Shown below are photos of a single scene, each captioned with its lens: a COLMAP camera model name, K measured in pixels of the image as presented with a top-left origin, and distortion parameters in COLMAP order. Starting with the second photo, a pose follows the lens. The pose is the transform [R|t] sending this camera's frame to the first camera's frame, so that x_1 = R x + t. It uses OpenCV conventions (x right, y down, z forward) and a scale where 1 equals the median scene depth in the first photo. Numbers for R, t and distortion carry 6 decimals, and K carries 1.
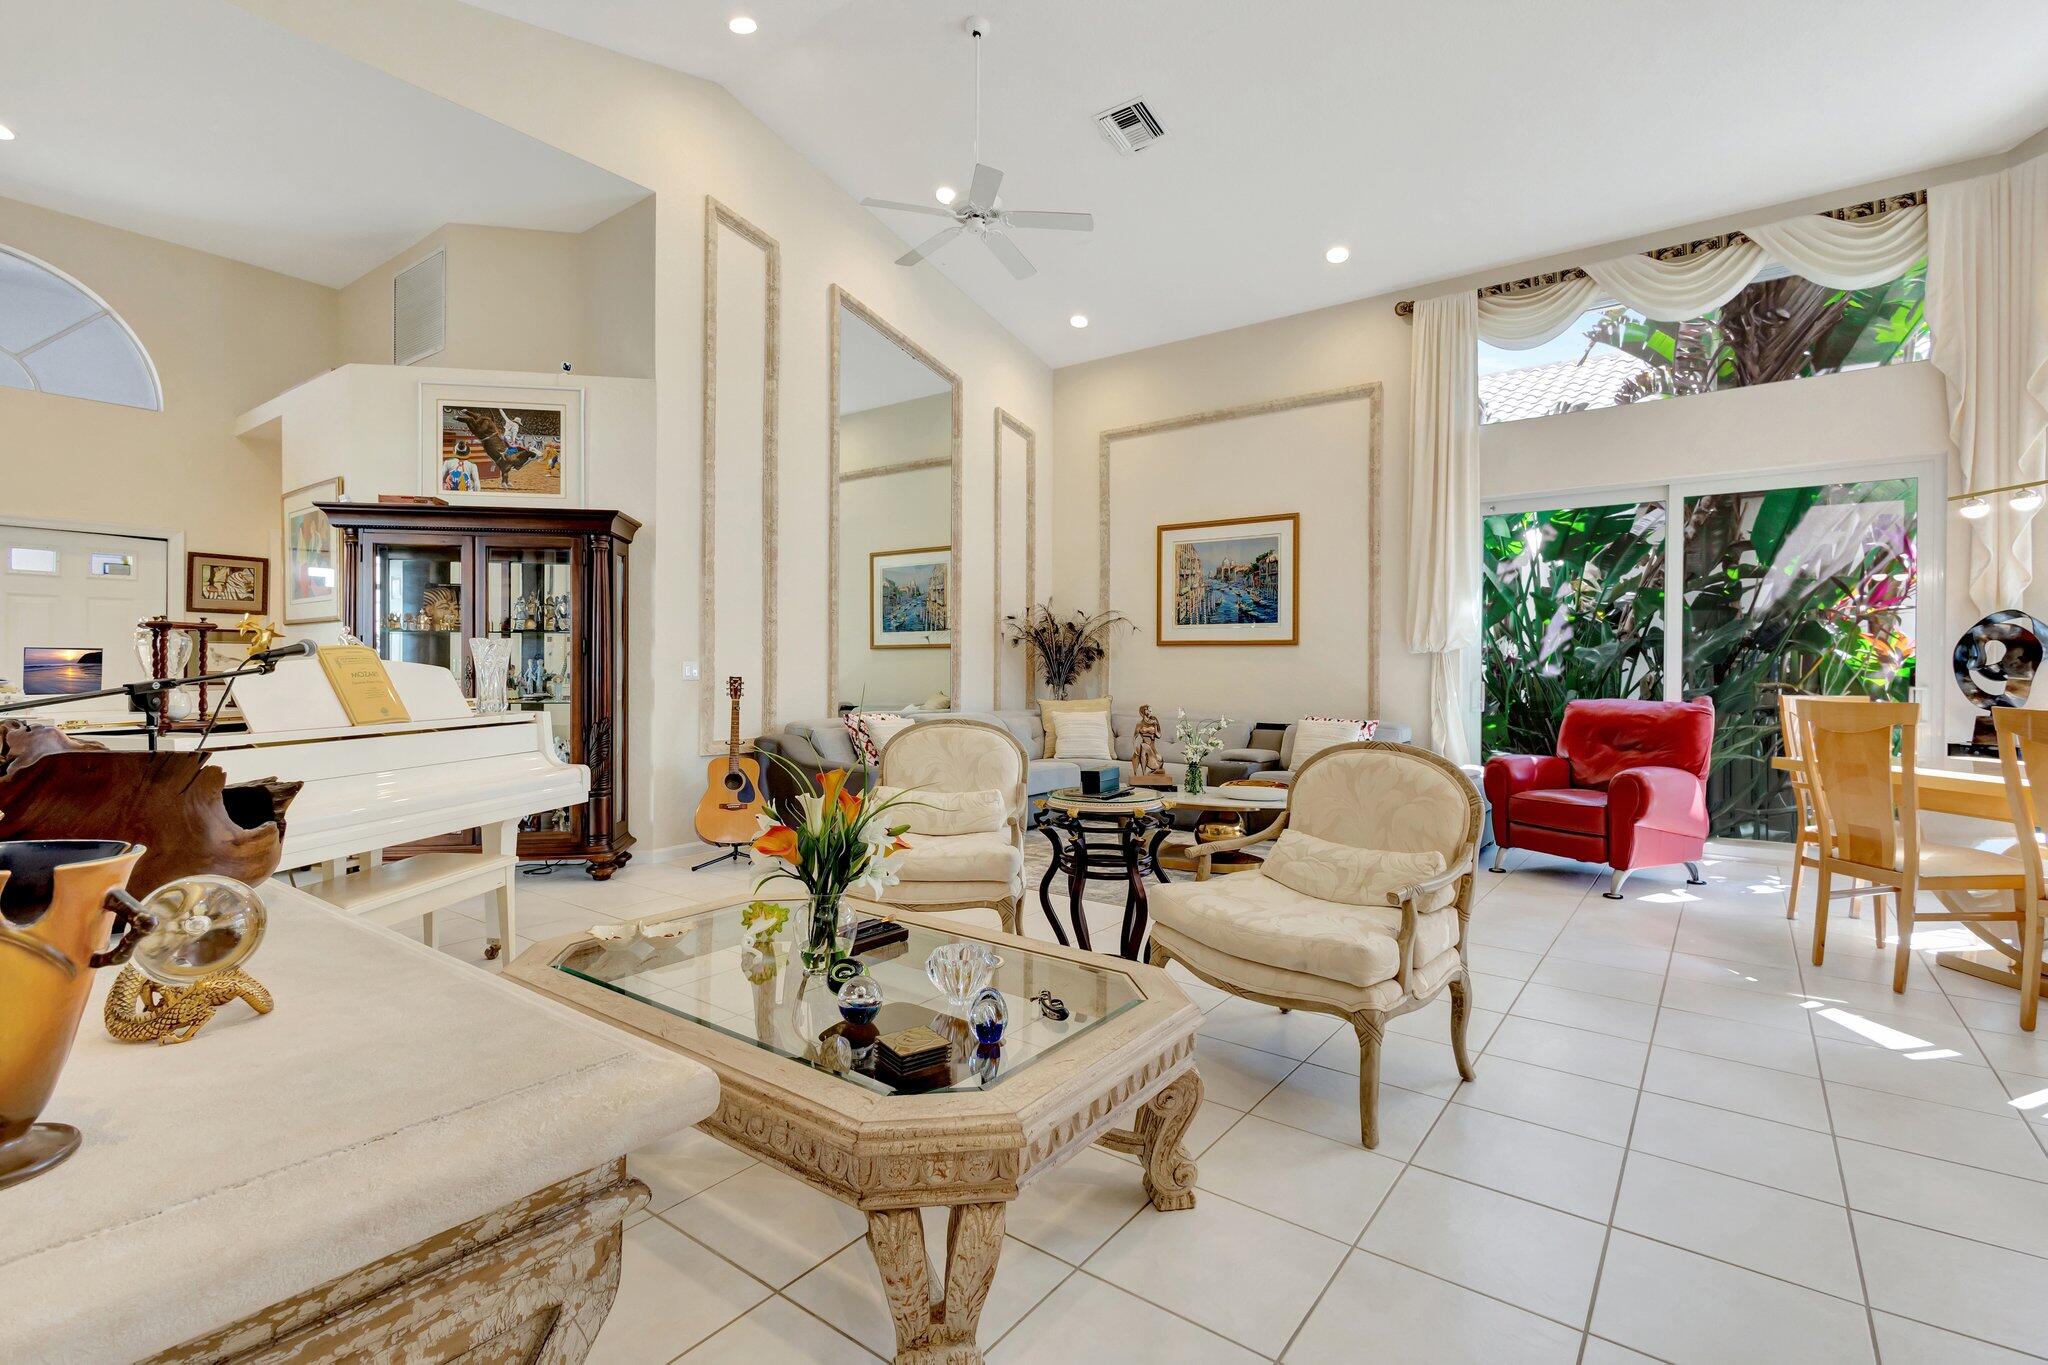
lens RADIAL K [[942.2, 0, 1012.2], [0, 942.2, 670.6], [0, 0, 1]] dist [0.009731, -0.003553]
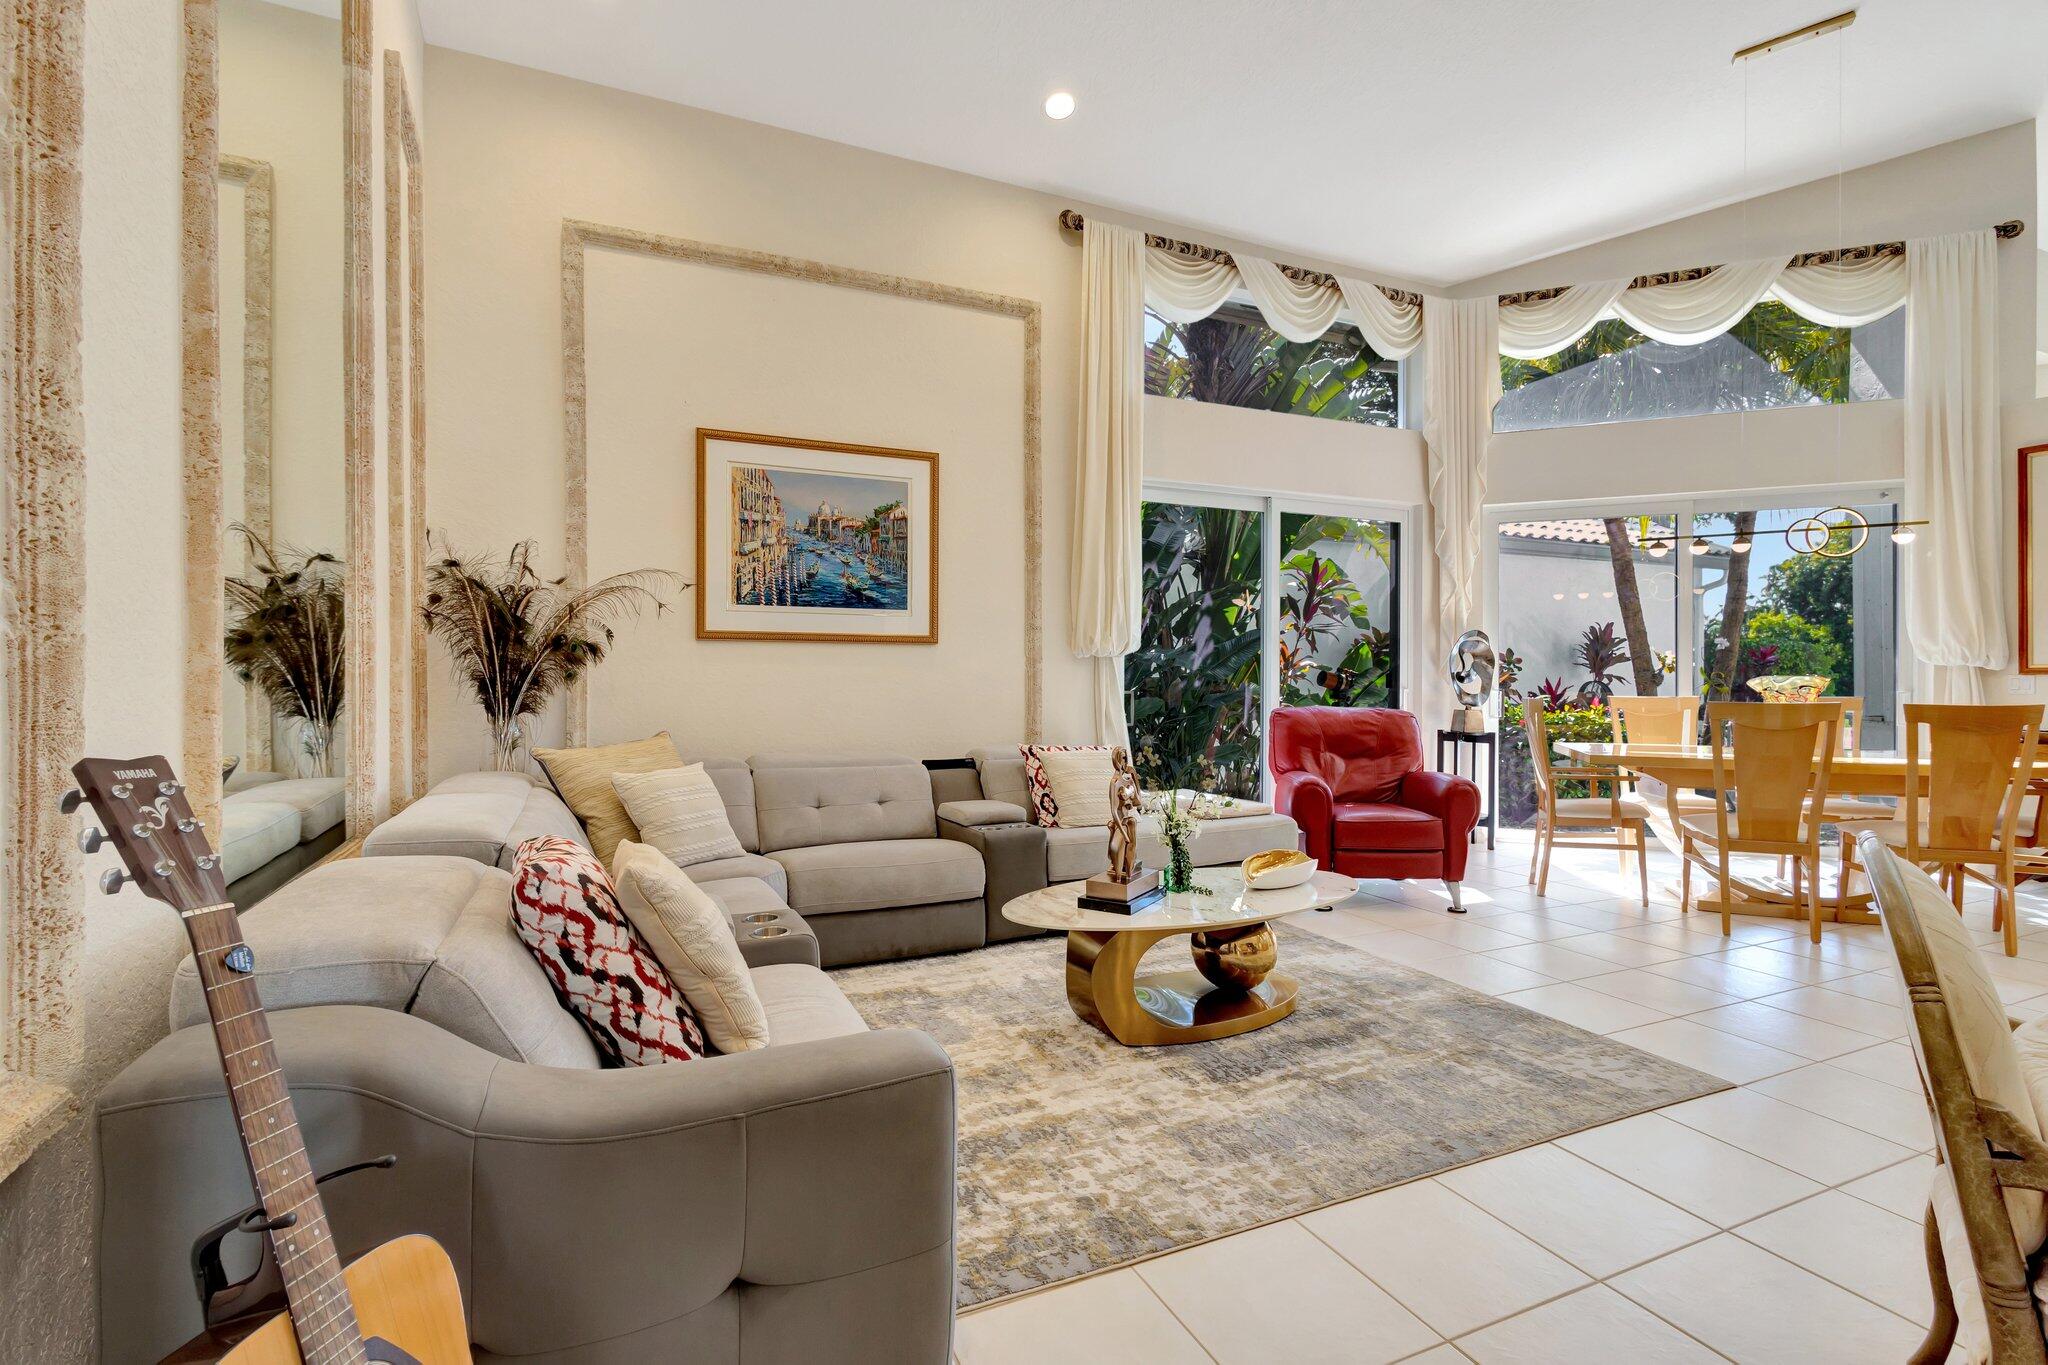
lens RADIAL K [[942.2, 0, 1021.5], [0, 942.2, 679.9], [0, 0, 1]] dist [0.009731, -0.003553]
pose [[0.470597, -0.008434, 0.882308, -0.294231], [0.006365, 0.999961, 0.006164, -0.004631], [-0.882326, 0.002715, 0.470632, 0.646635]]
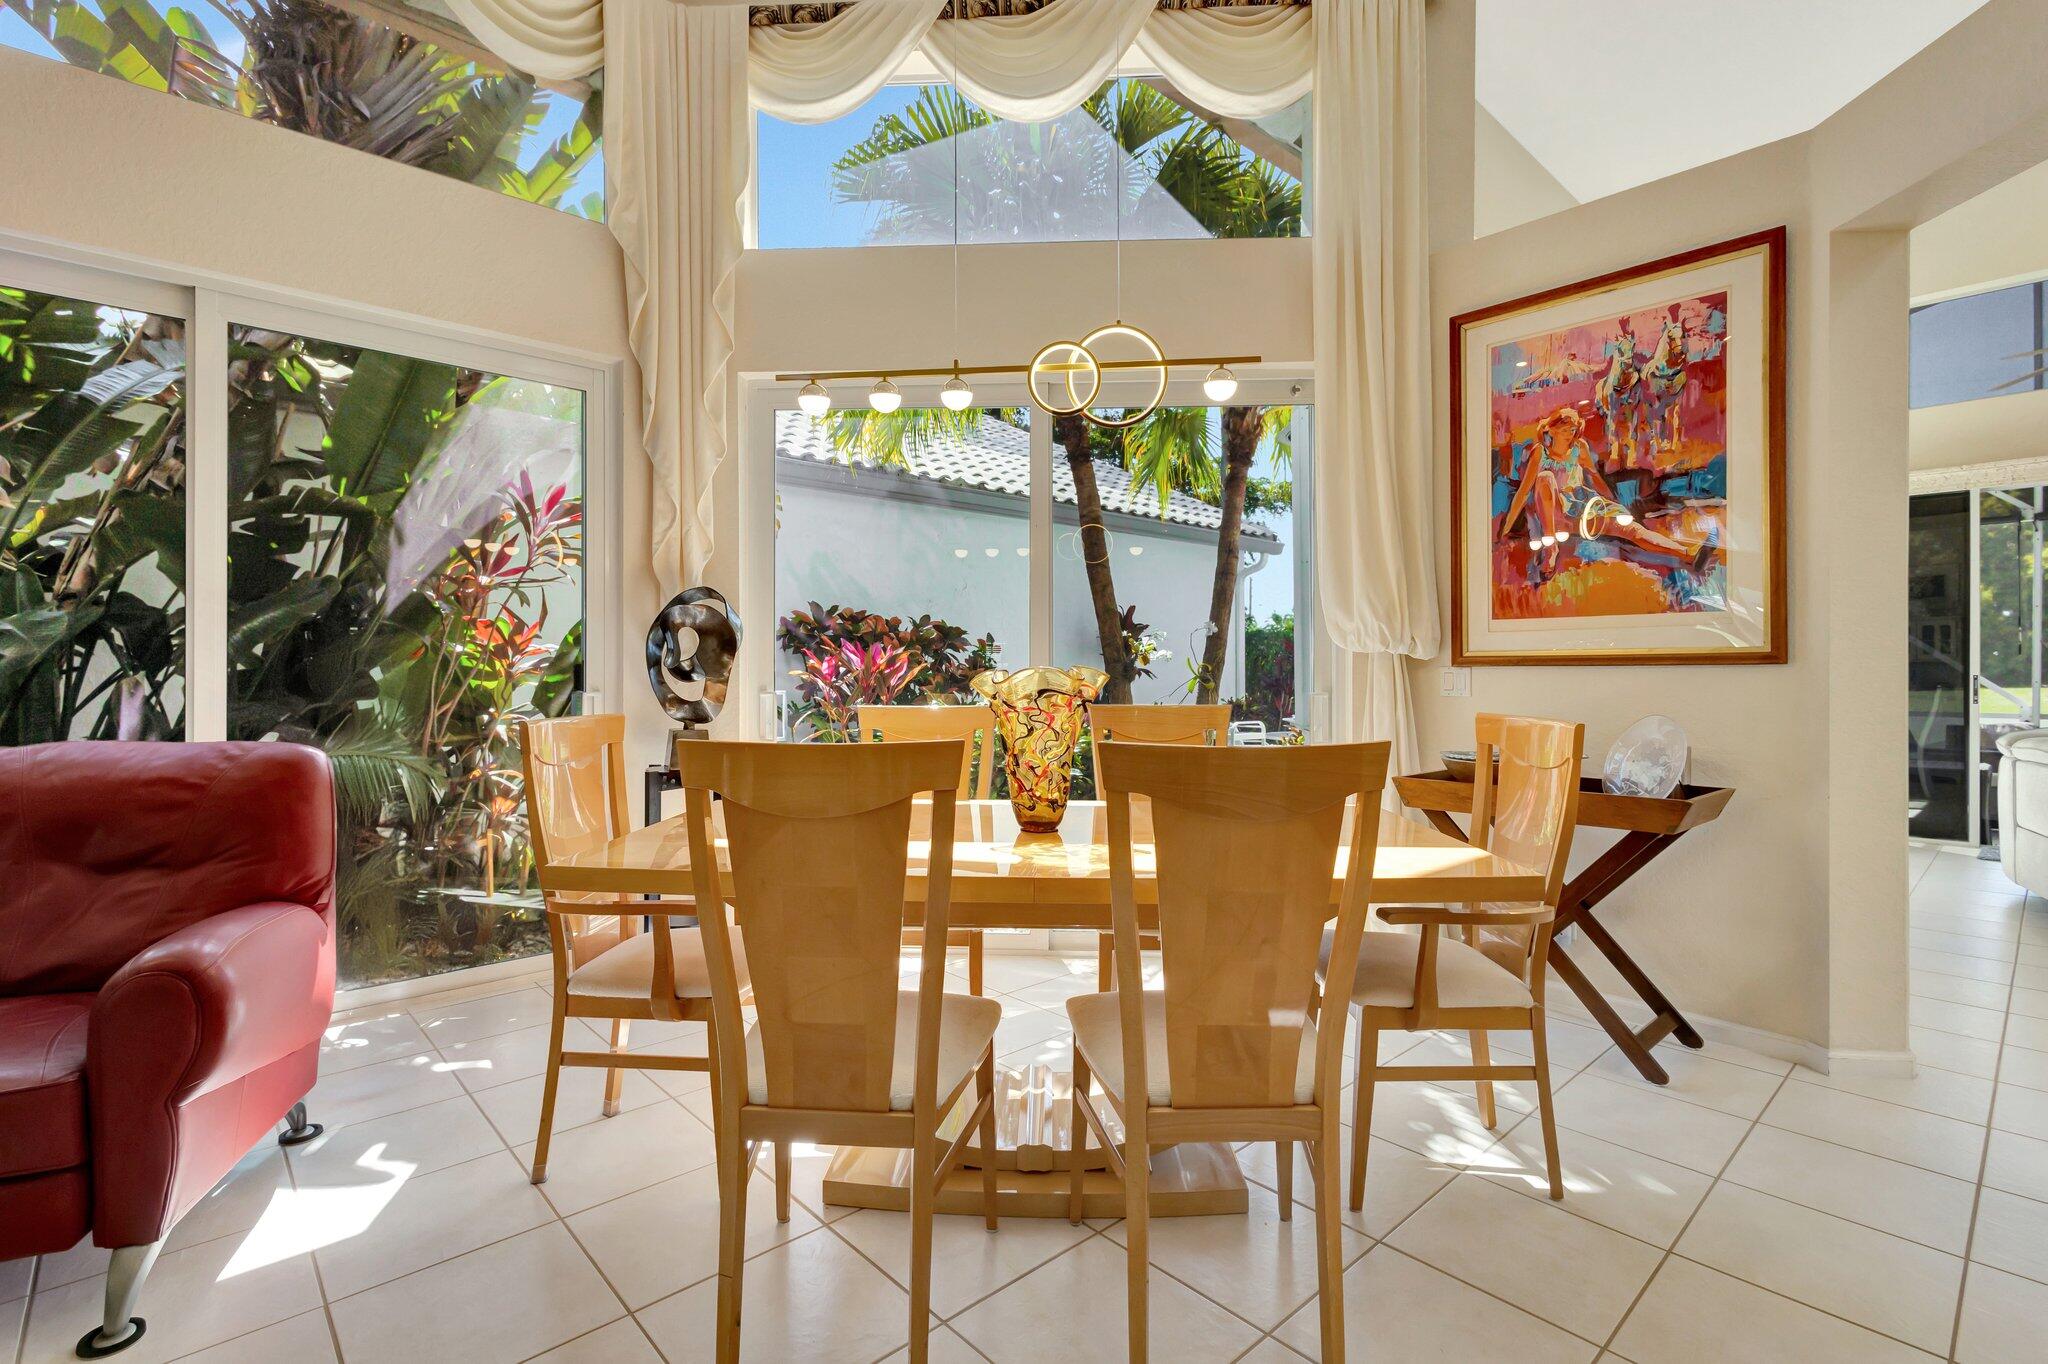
lens RADIAL K [[942.2, 0, 1023.7], [0, 942.2, 670.5], [0, 0, 1]] dist [0.009731, -0.003553]
pose [[0.173930, -0.007403, 0.984730, 0.246657], [0.005026, 0.999965, 0.006630, -0.001248], [-0.984745, 0.003796, 0.173961, 0.425506]]
